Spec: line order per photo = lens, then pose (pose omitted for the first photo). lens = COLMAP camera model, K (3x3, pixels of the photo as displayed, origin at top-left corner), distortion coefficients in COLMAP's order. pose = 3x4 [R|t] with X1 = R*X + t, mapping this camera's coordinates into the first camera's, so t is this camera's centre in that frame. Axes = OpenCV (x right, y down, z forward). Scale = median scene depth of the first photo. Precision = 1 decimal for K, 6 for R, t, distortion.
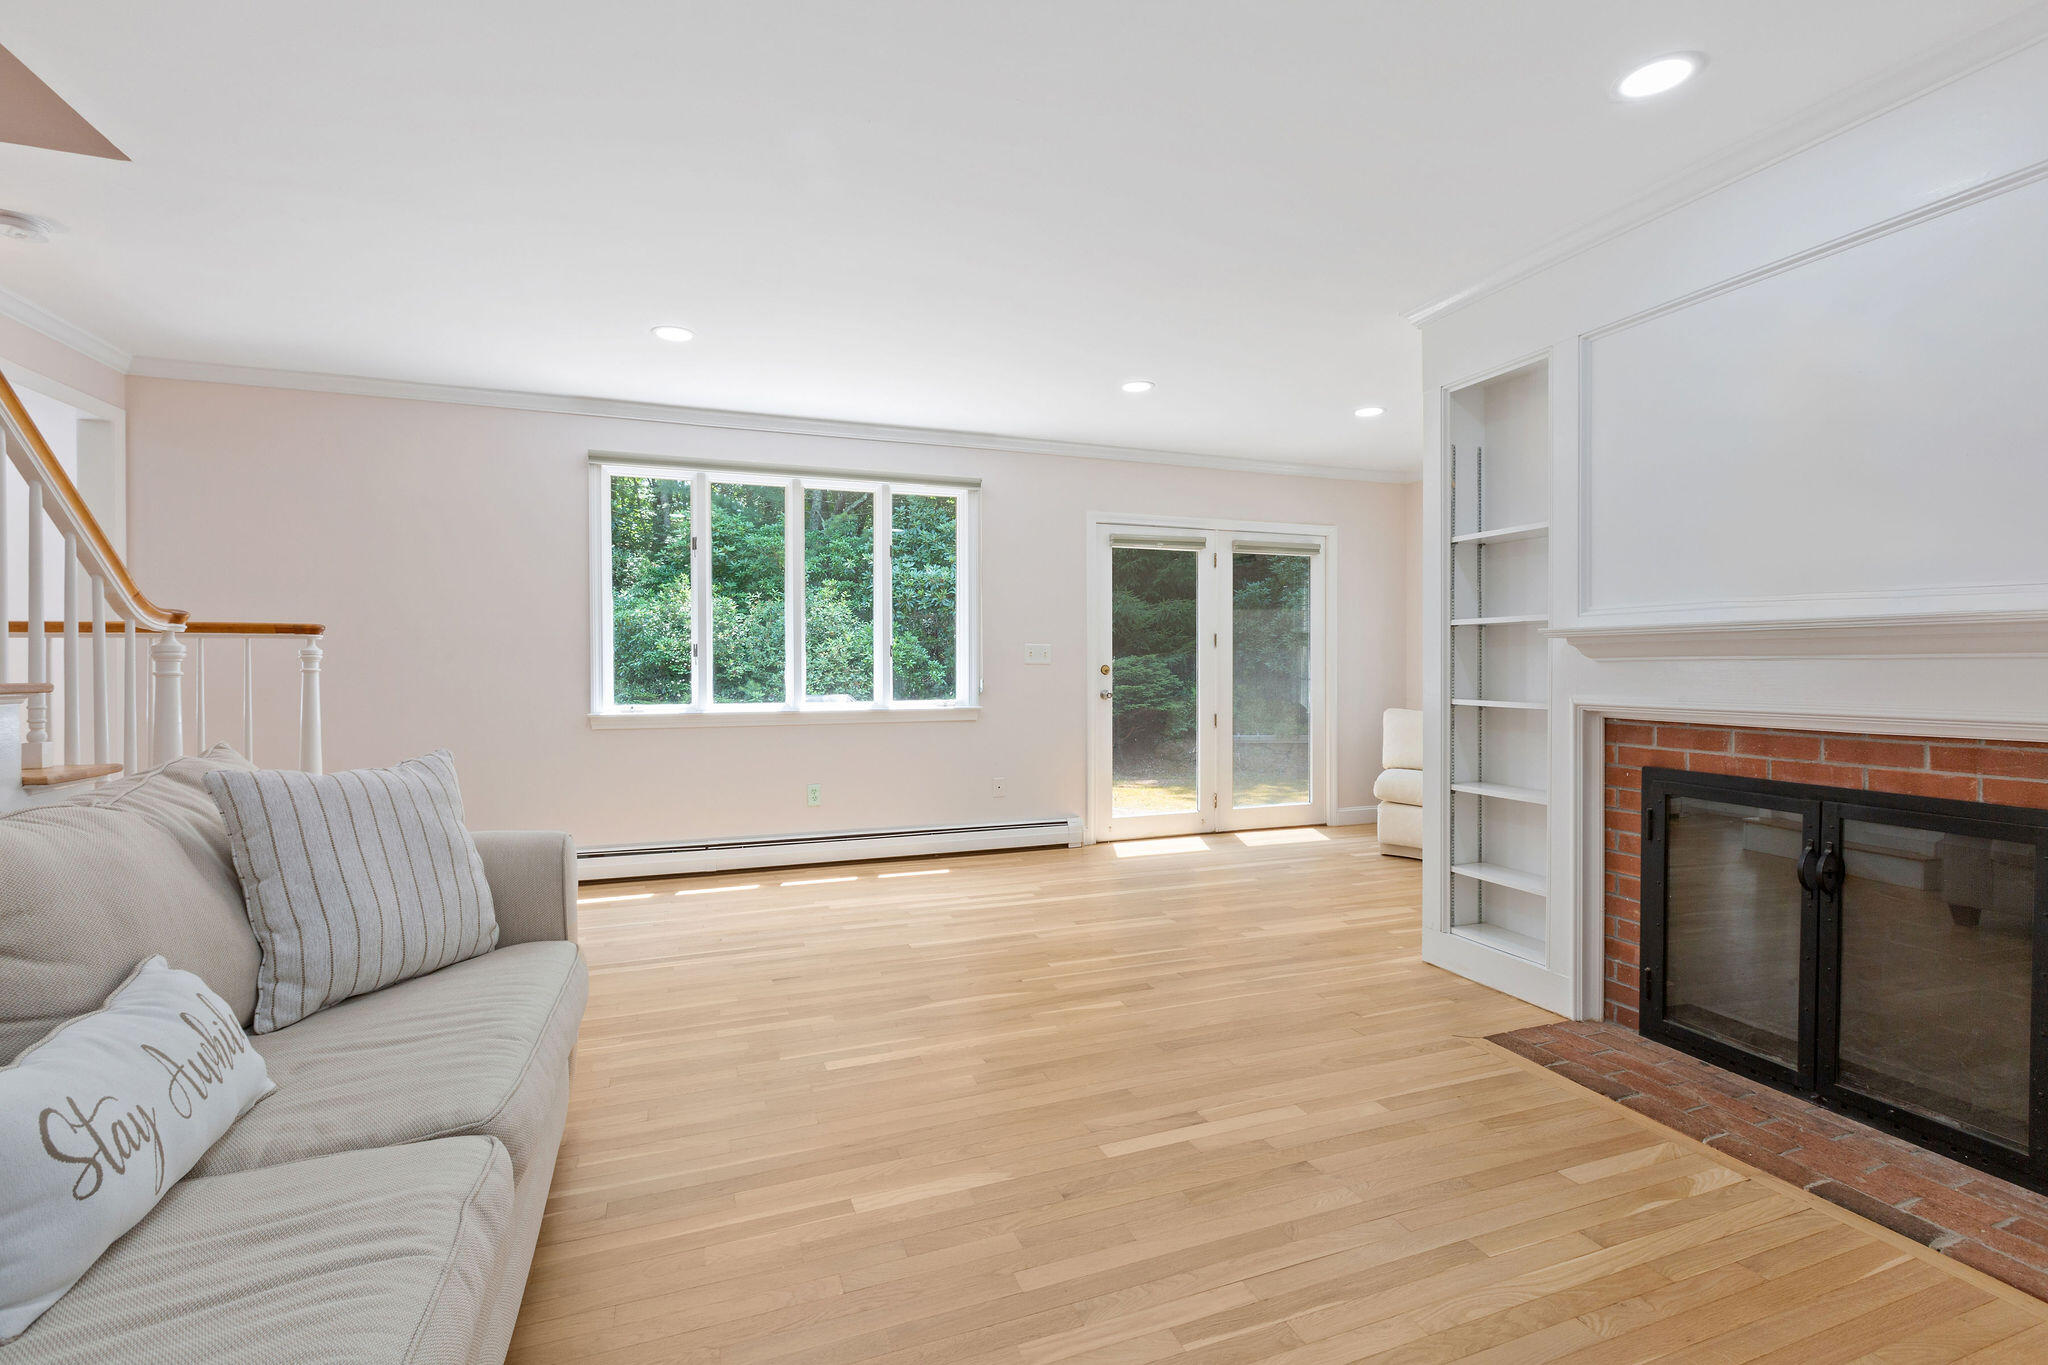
lens RADIAL K [[908.8, 0, 1015.1], [0, 908.8, 677.4], [0, 0, 1]] dist [-0.002140, 0.000461]
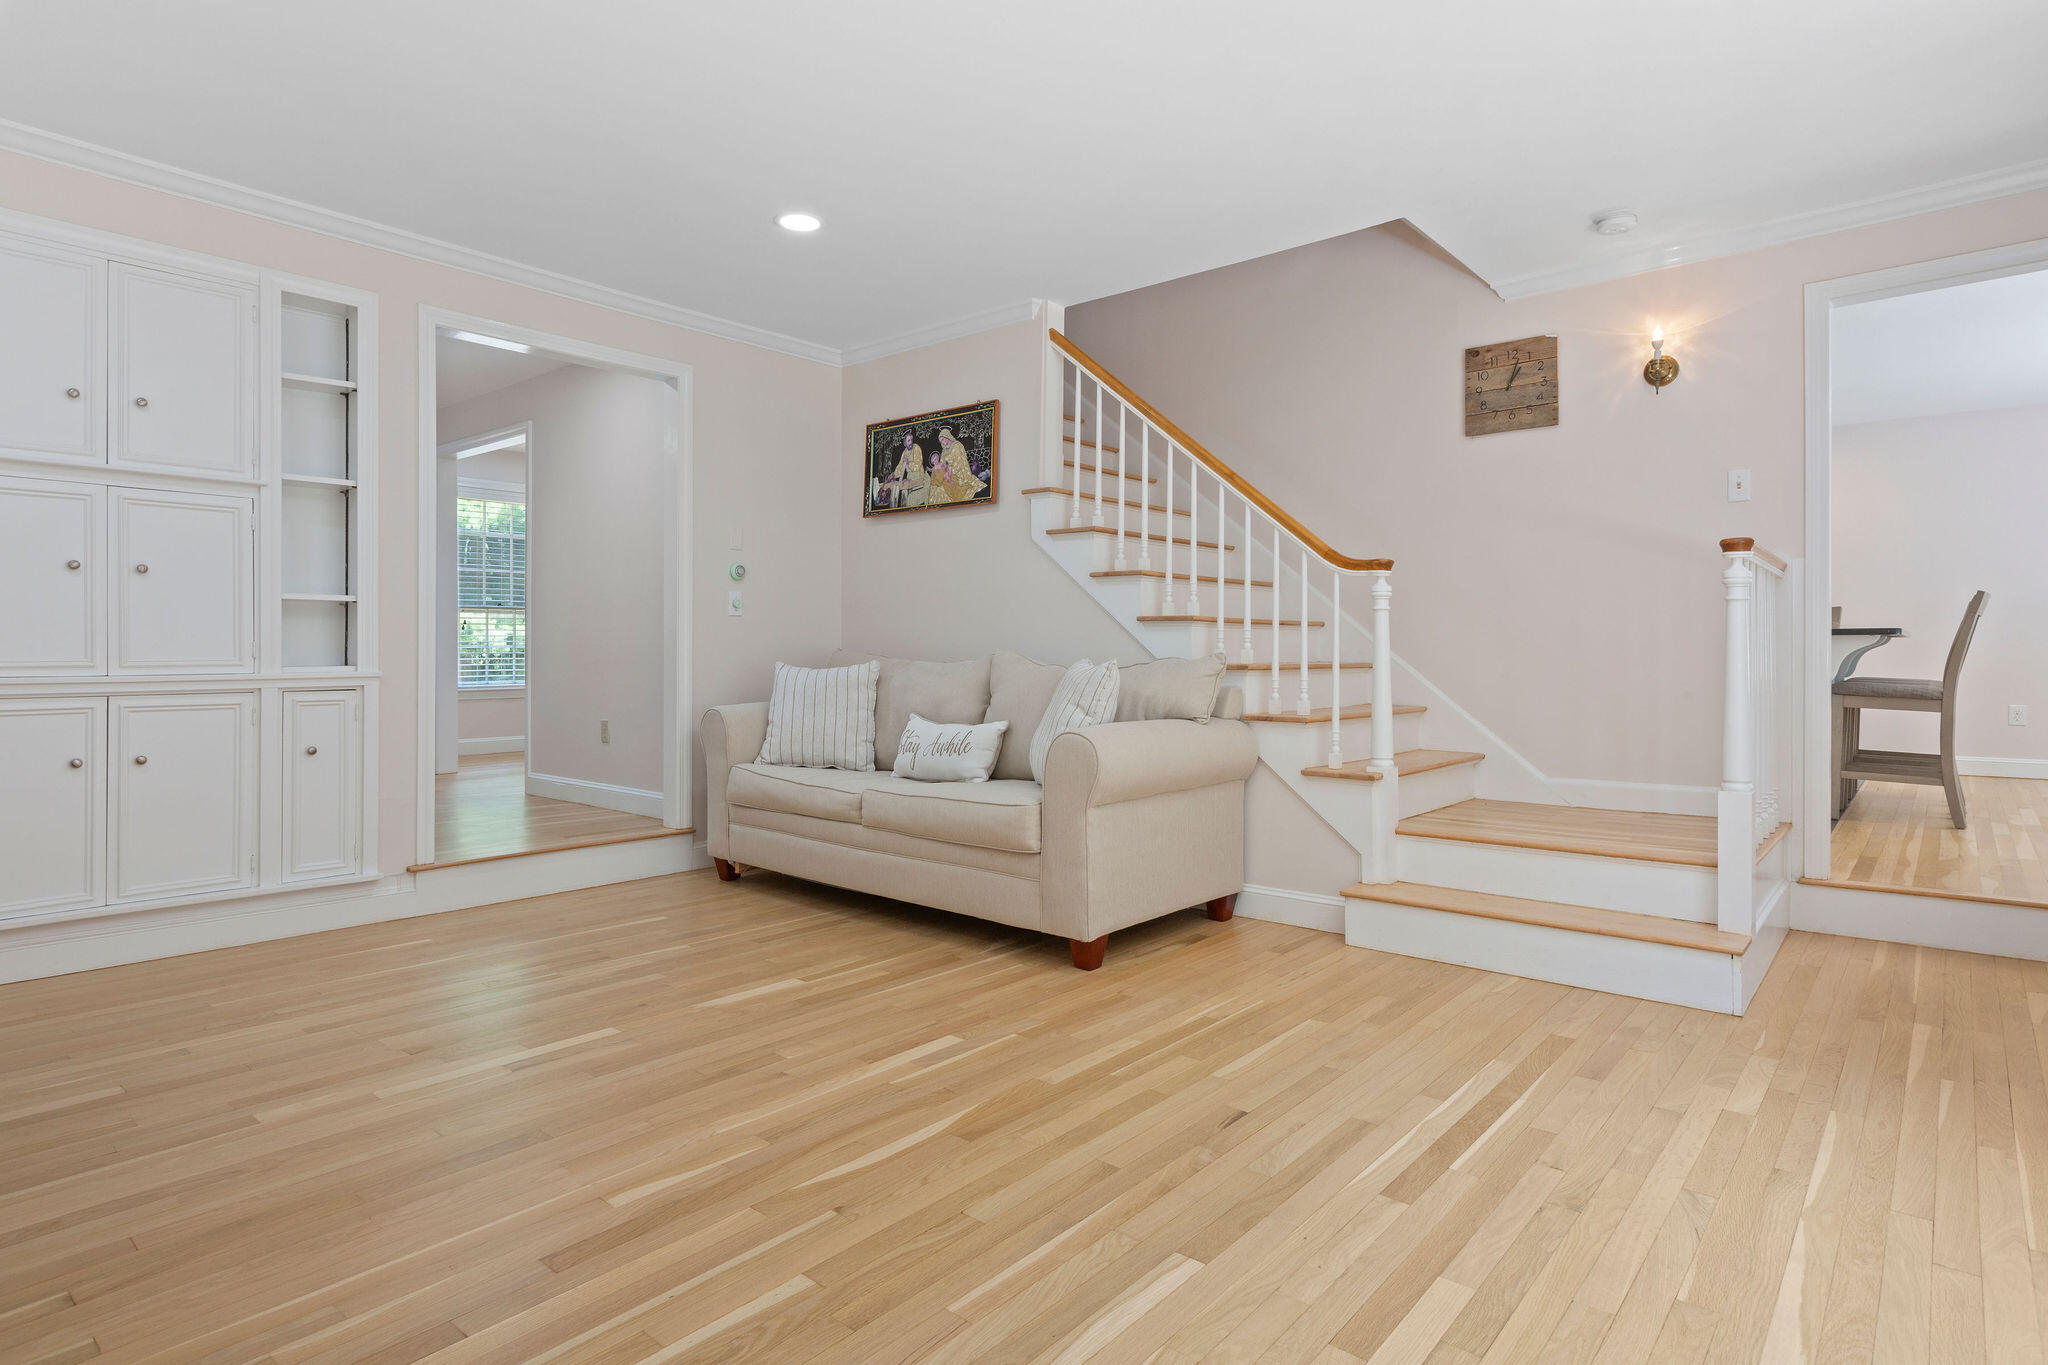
lens RADIAL K [[1089.0, 0, 1012.9], [0, 1089.0, 645.6], [0, 0, 1]] dist [-0.000671, -0.001397]
pose [[-0.876361, -0.003057, -0.481644, 0.240641], [-0.008173, 0.999930, 0.008525, 0.034505], [0.481585, 0.011408, -0.876325, 1.833223]]
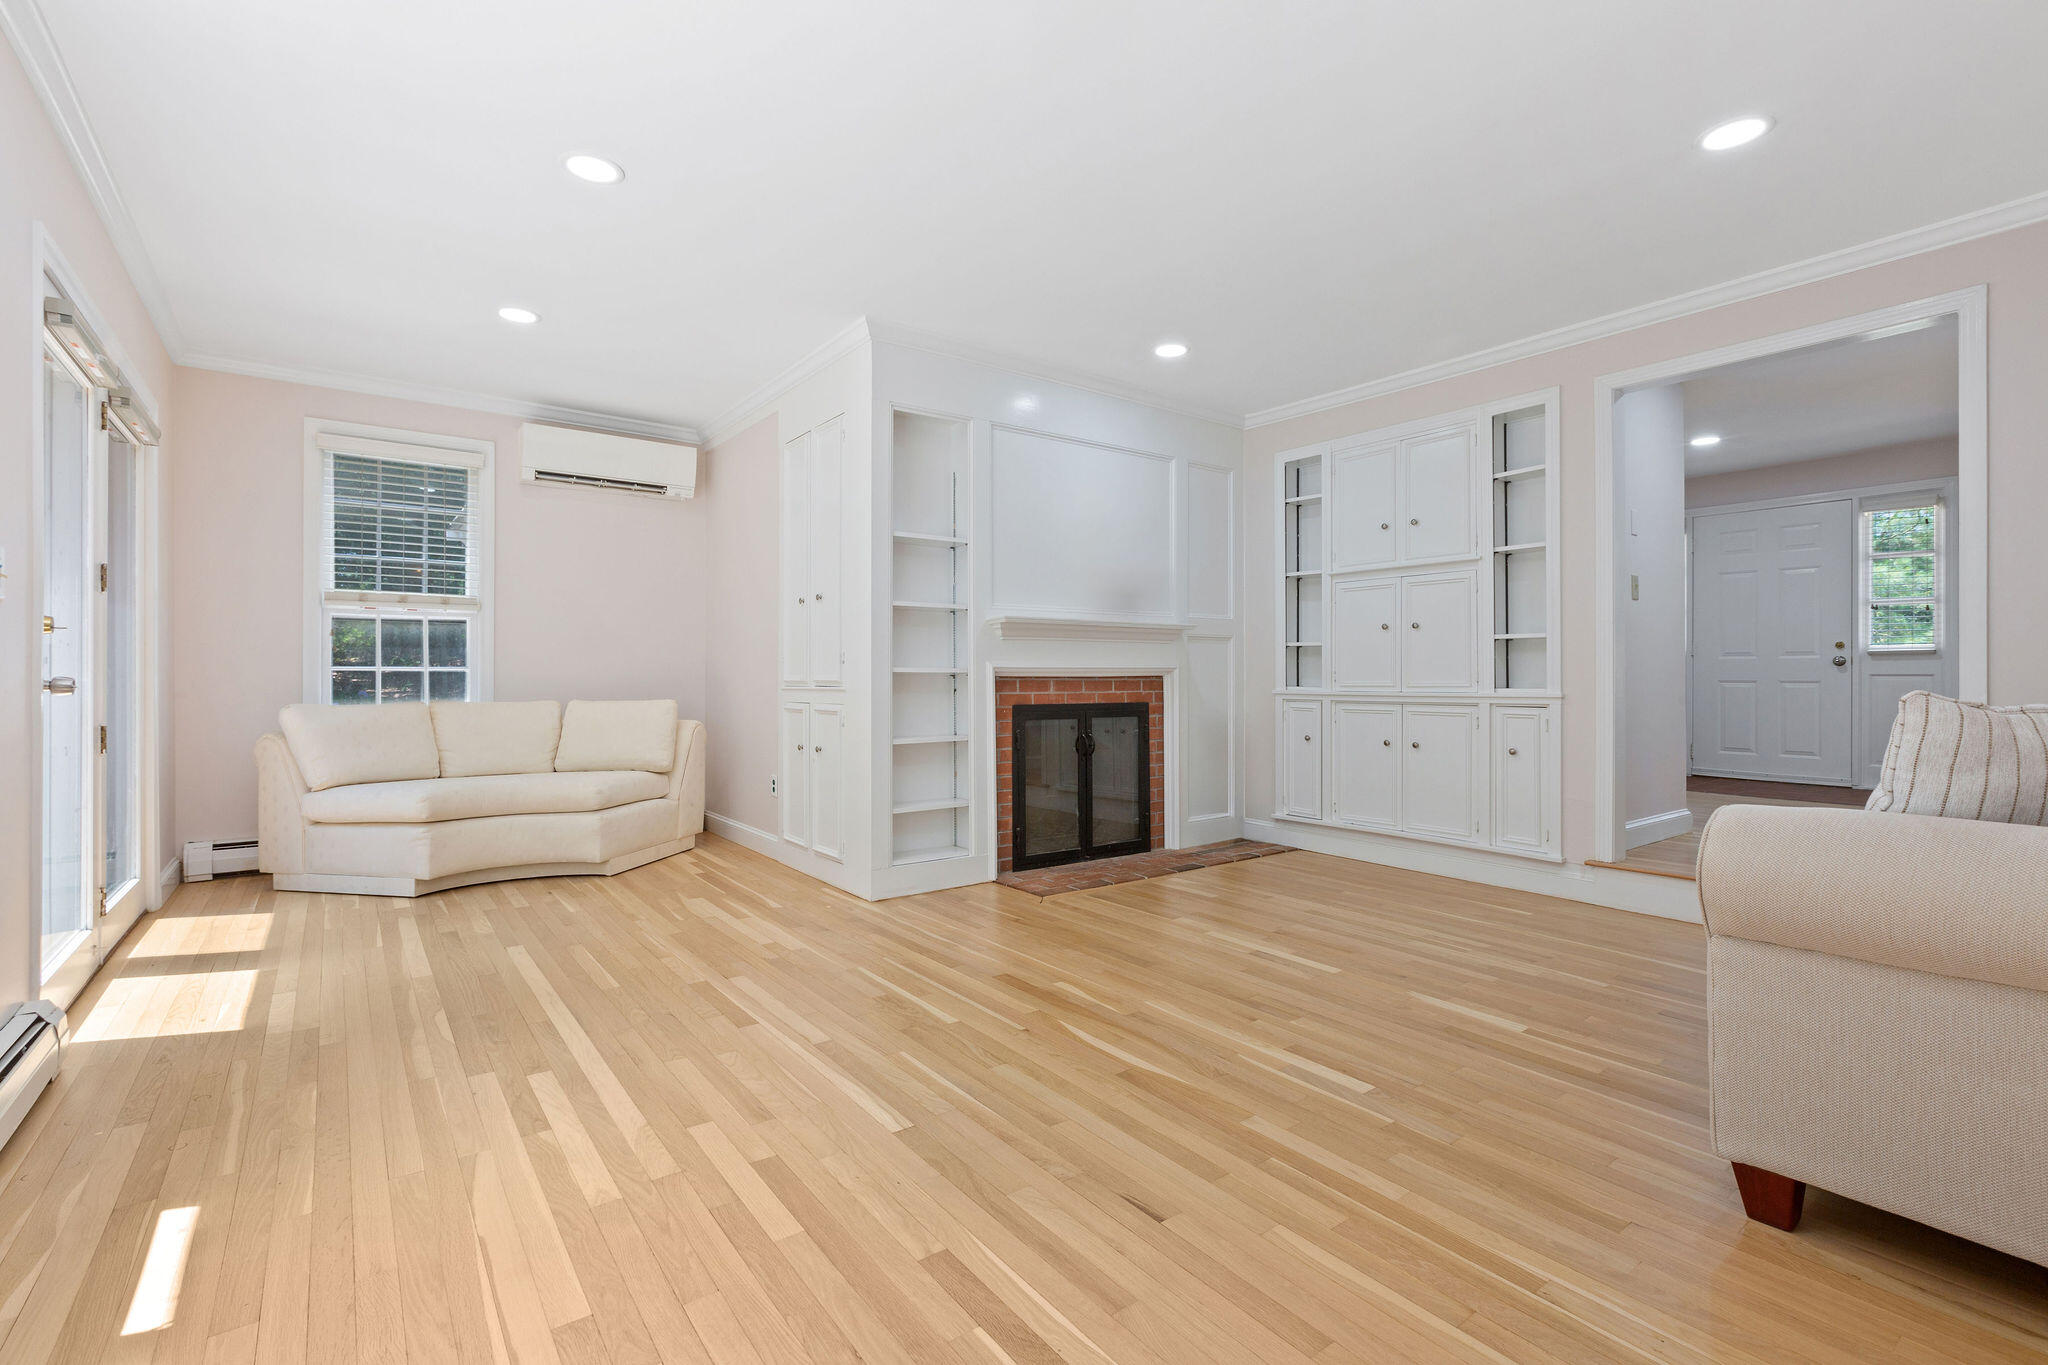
lens RADIAL K [[908.8, 0, 1009.3], [0, 908.8, 676.8], [0, 0, 1]] dist [-0.002140, 0.000461]
pose [[-0.276088, 0.000034, 0.961132, -0.858807], [0.015869, 0.999864, 0.004523, 0.039704], [-0.961001, 0.016501, -0.276051, 1.444249]]
